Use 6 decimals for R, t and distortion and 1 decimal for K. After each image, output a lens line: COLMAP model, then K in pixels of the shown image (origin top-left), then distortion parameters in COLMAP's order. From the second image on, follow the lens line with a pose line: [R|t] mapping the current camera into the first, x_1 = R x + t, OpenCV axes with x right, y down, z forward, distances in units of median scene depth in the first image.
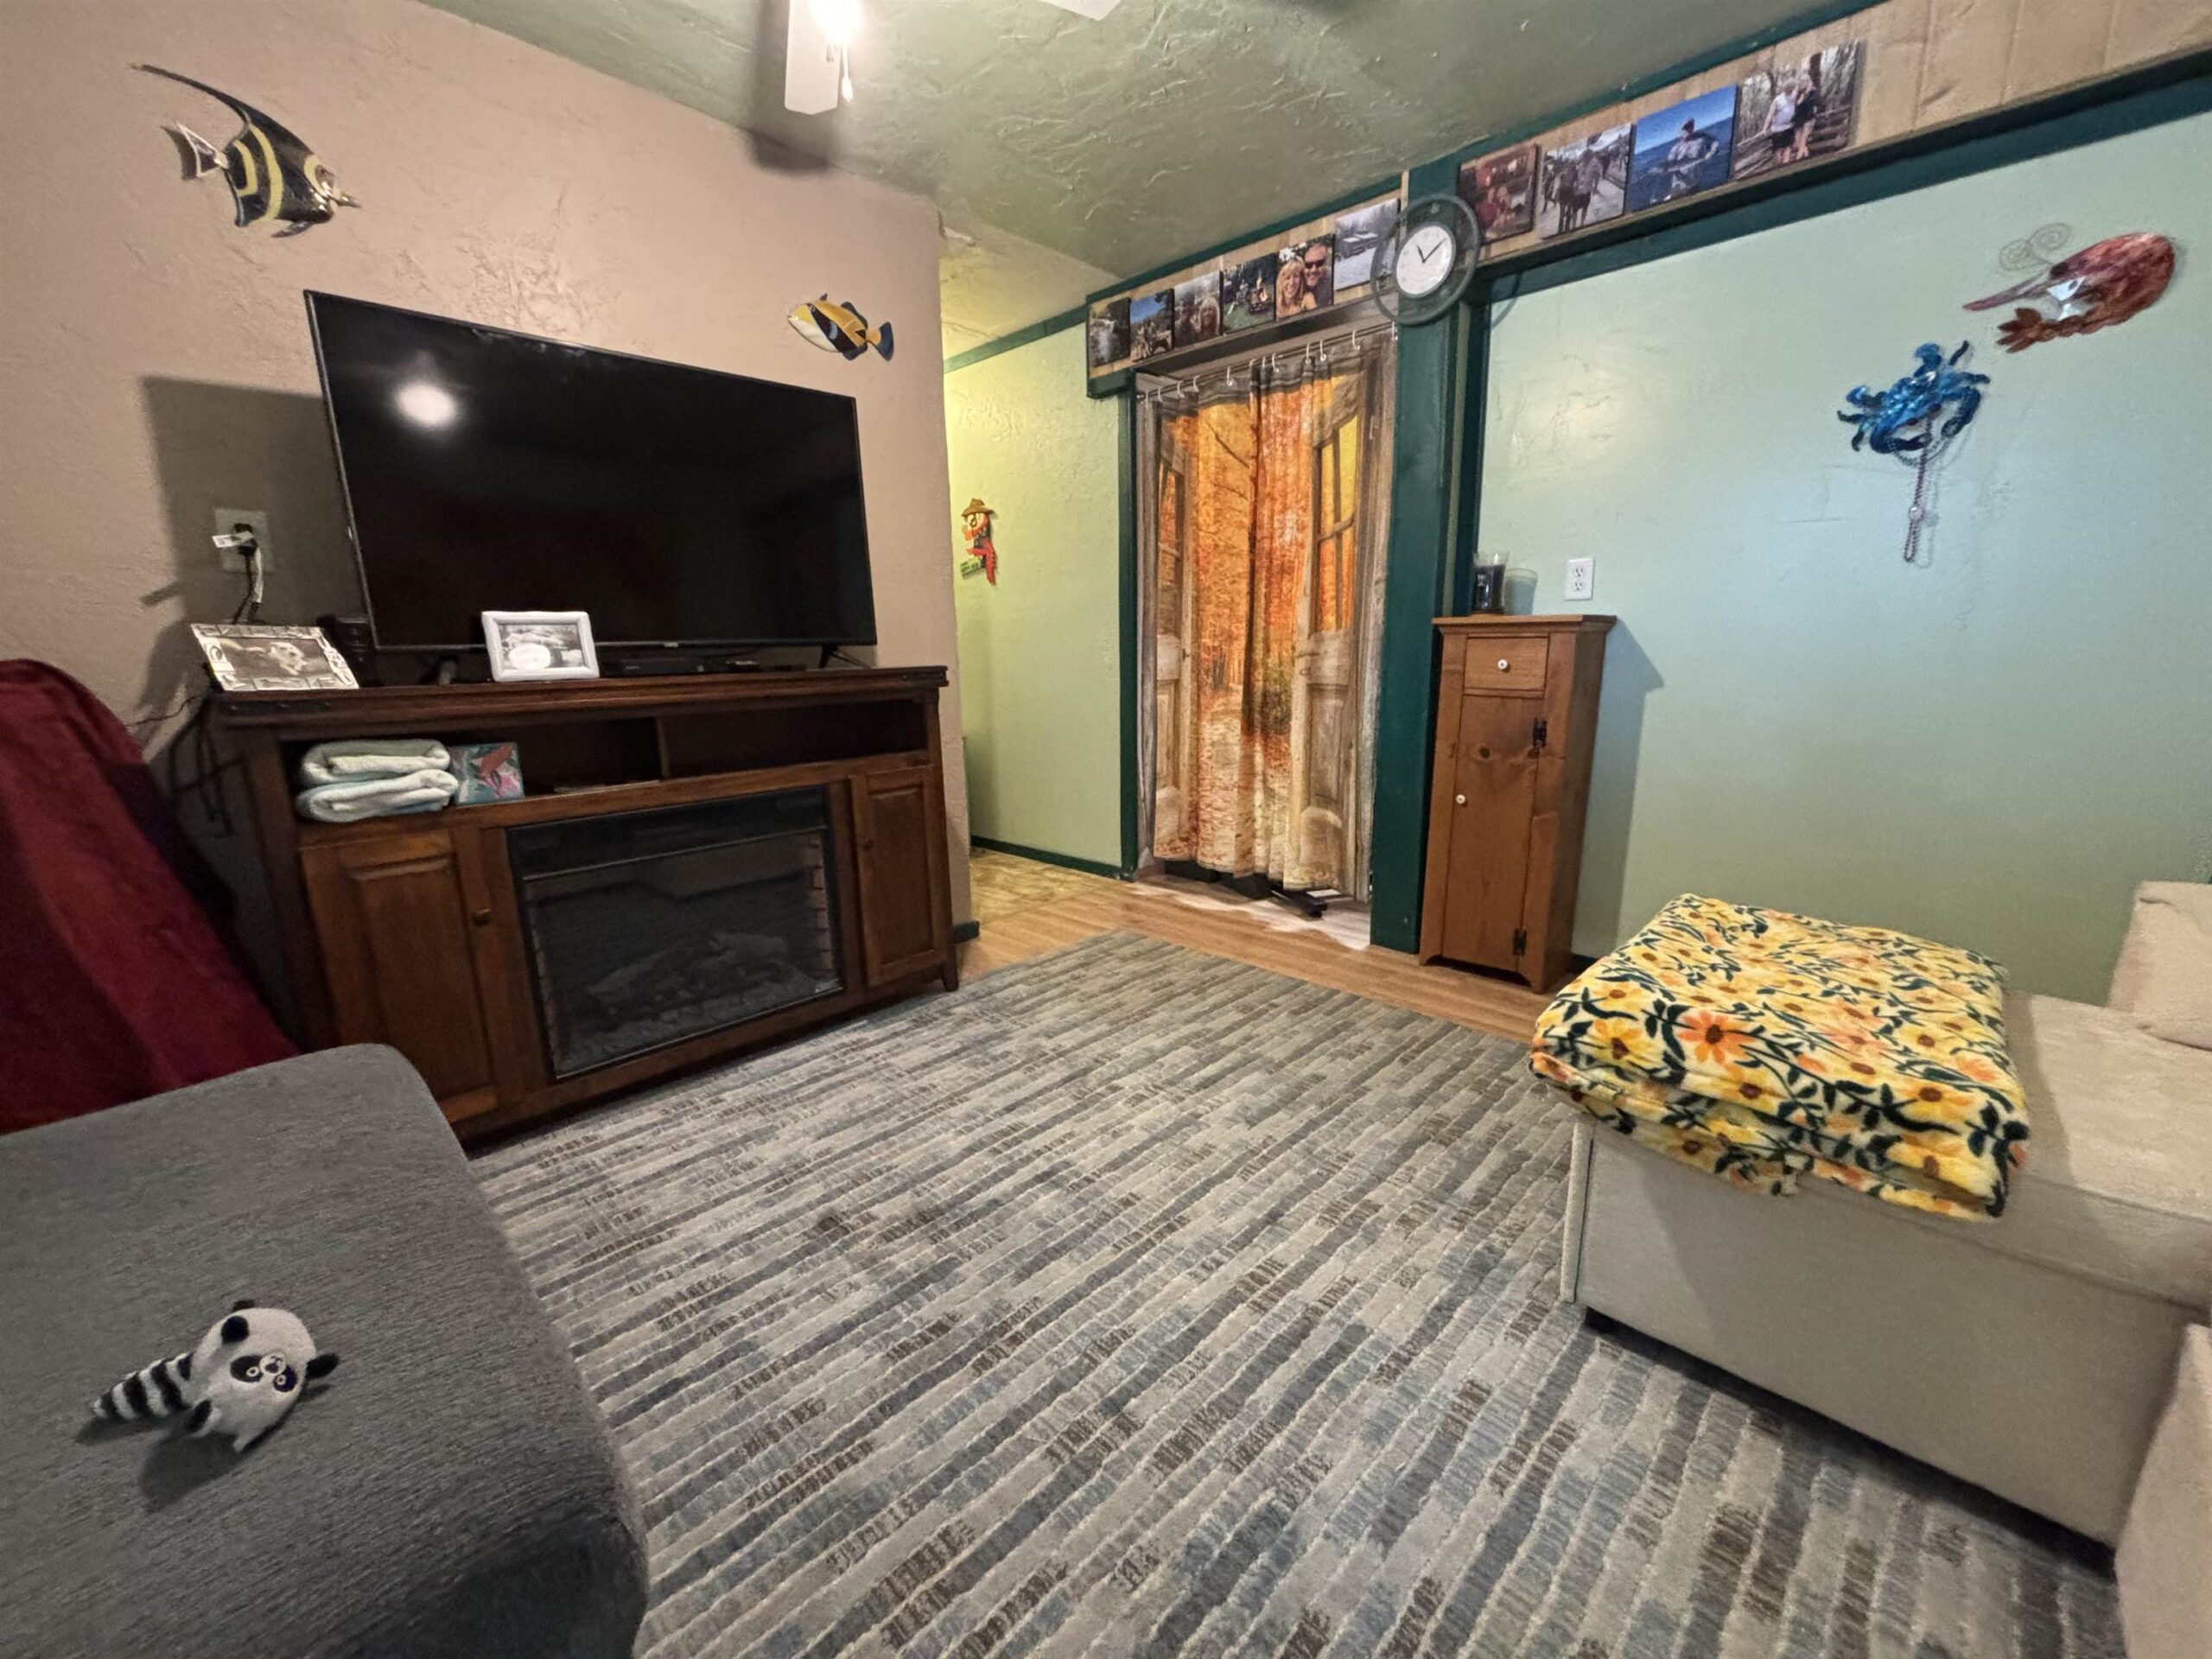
lens RADIAL K [[887.4, 0, 1104.2], [0, 887.4, 827.9], [0, 0, 1]] dist [0.000646, -0.000825]
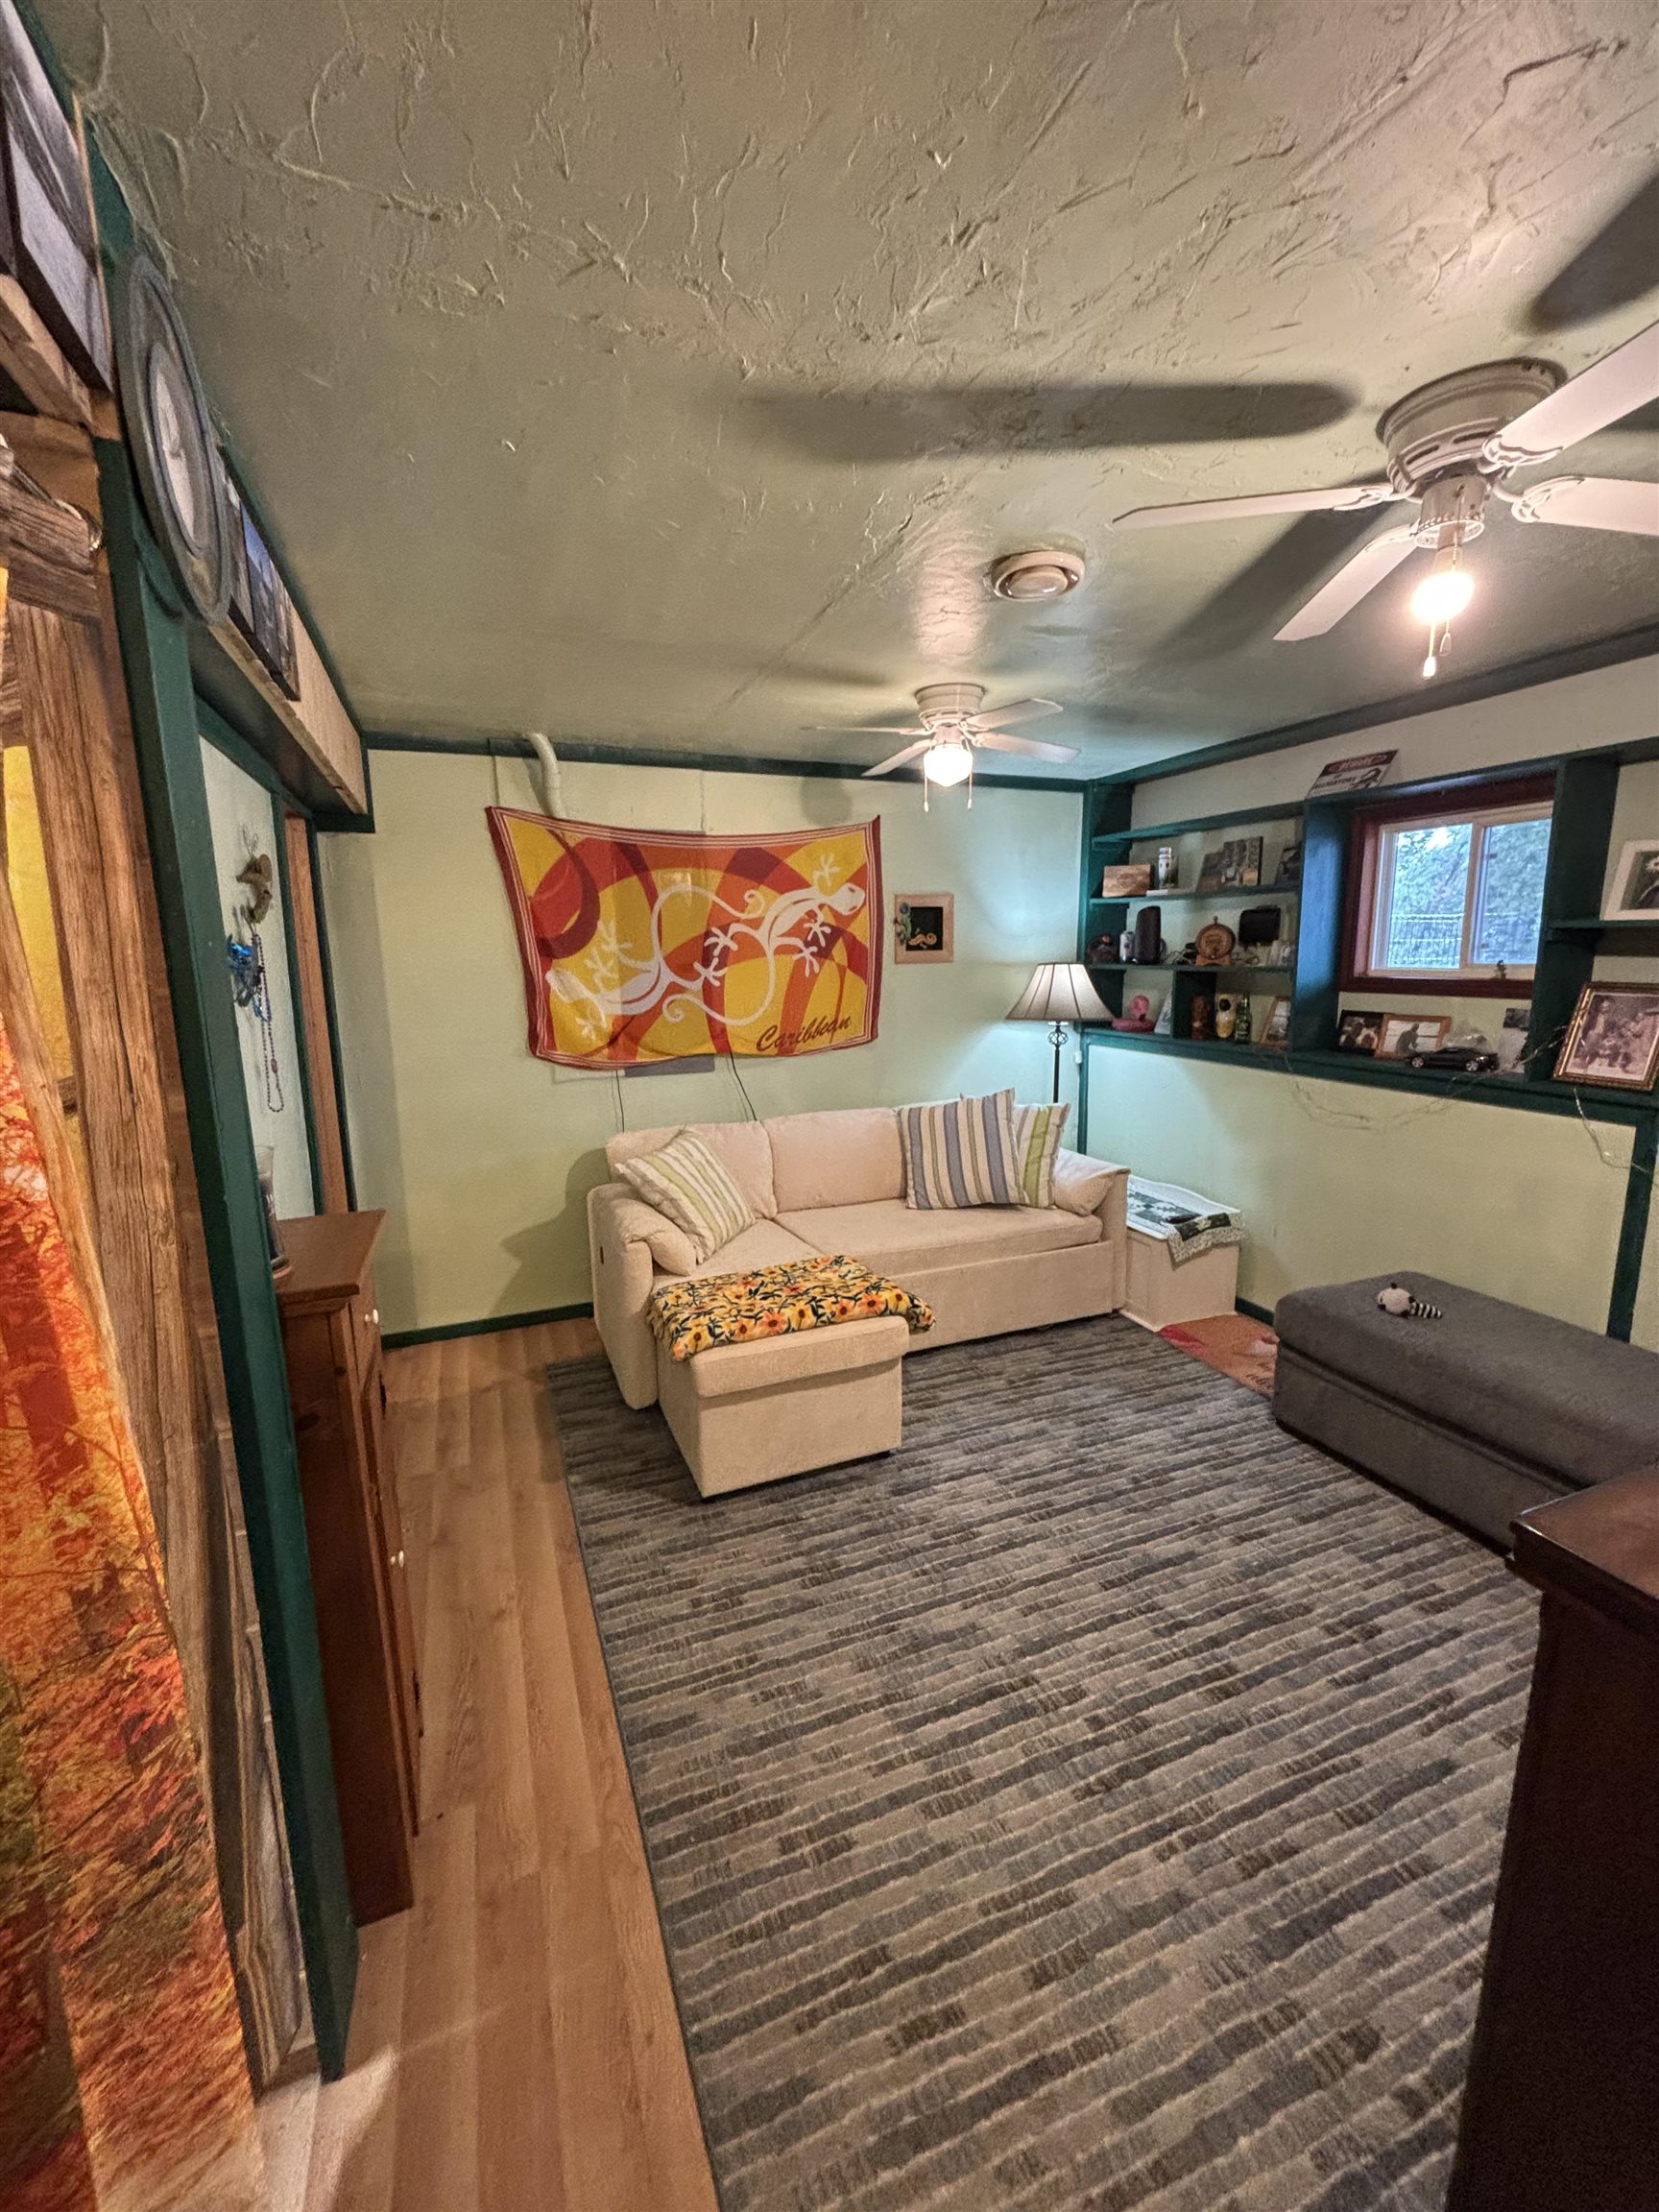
lens RADIAL K [[887.4, 0, 832.4], [0, 887.4, 1107.4], [0, 0, 1]] dist [0.000646, -0.000825]
pose [[-0.913206, -0.036929, 0.405822, -0.094195], [0.116866, 0.930318, 0.347637, -0.663119], [-0.390381, 0.364891, -0.845256, 1.815596]]
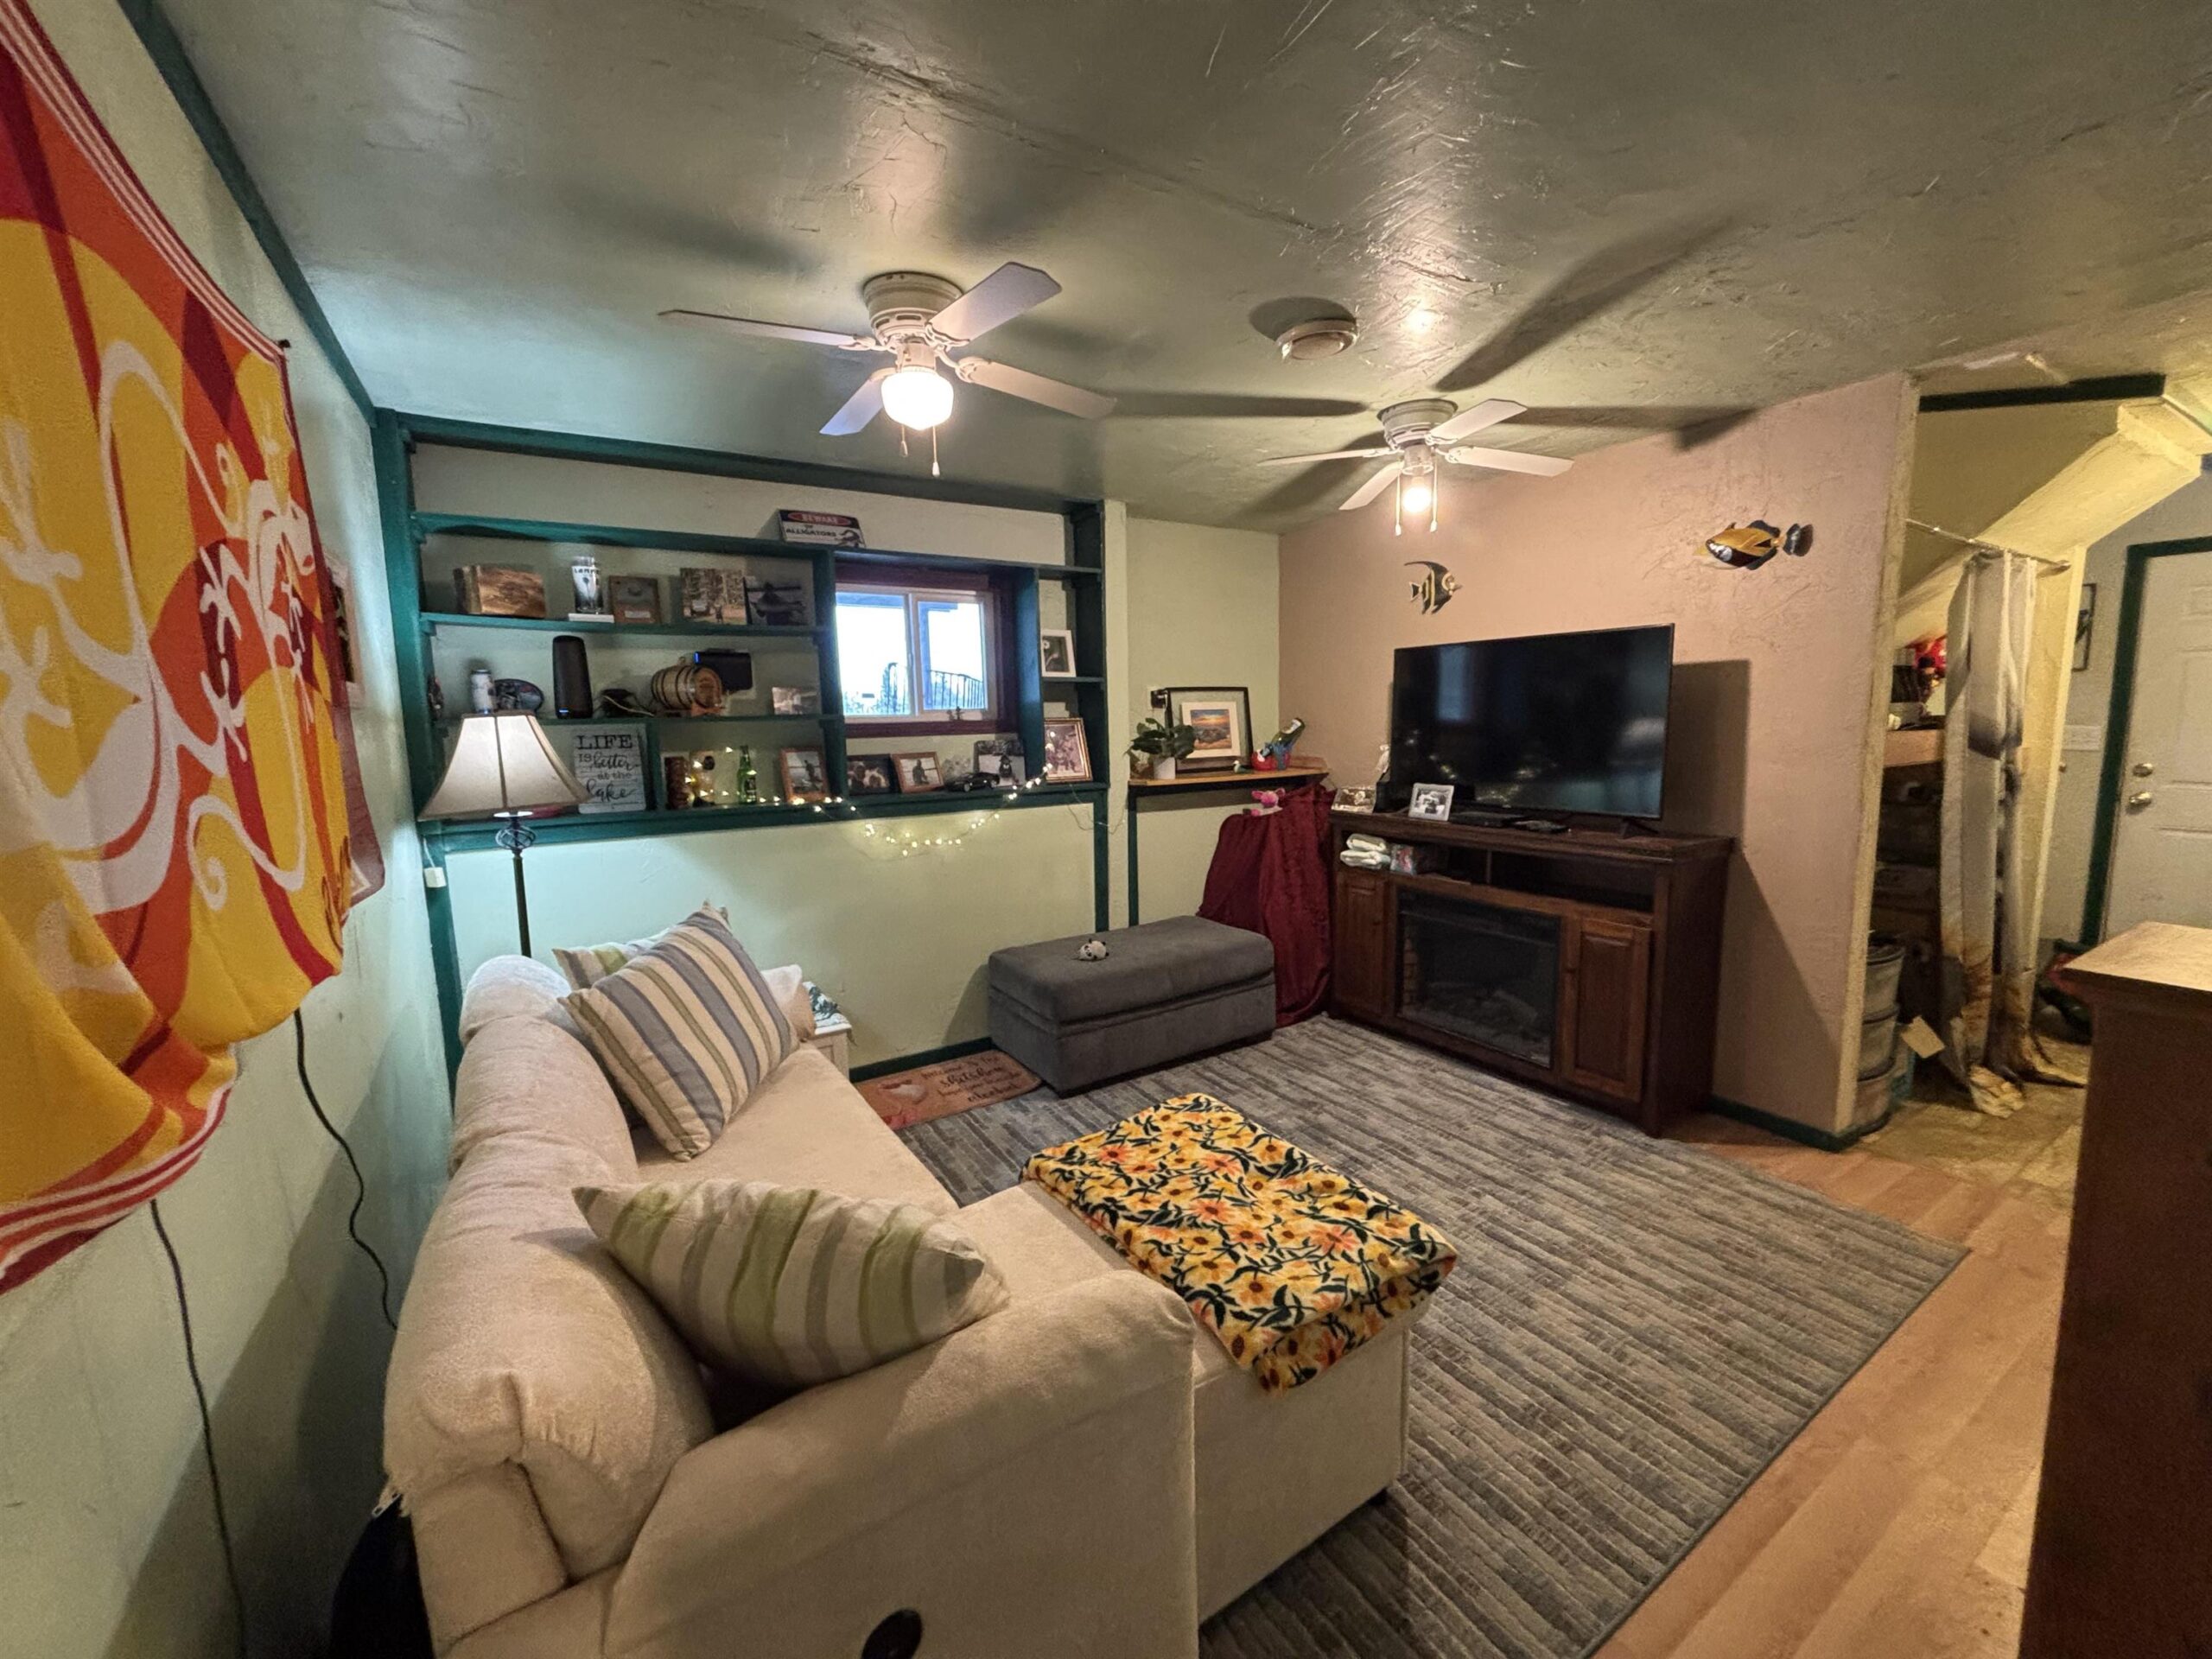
lens RADIAL K [[887.4, 0, 1104.2], [0, 887.4, 827.9], [0, 0, 1]] dist [0.000646, -0.000825]
pose [[-0.235695, 0.151018, -0.960022, 1.427552], [-0.174555, 0.965208, 0.194689, -0.405671], [0.956022, 0.213463, -0.201134, 0.721198]]
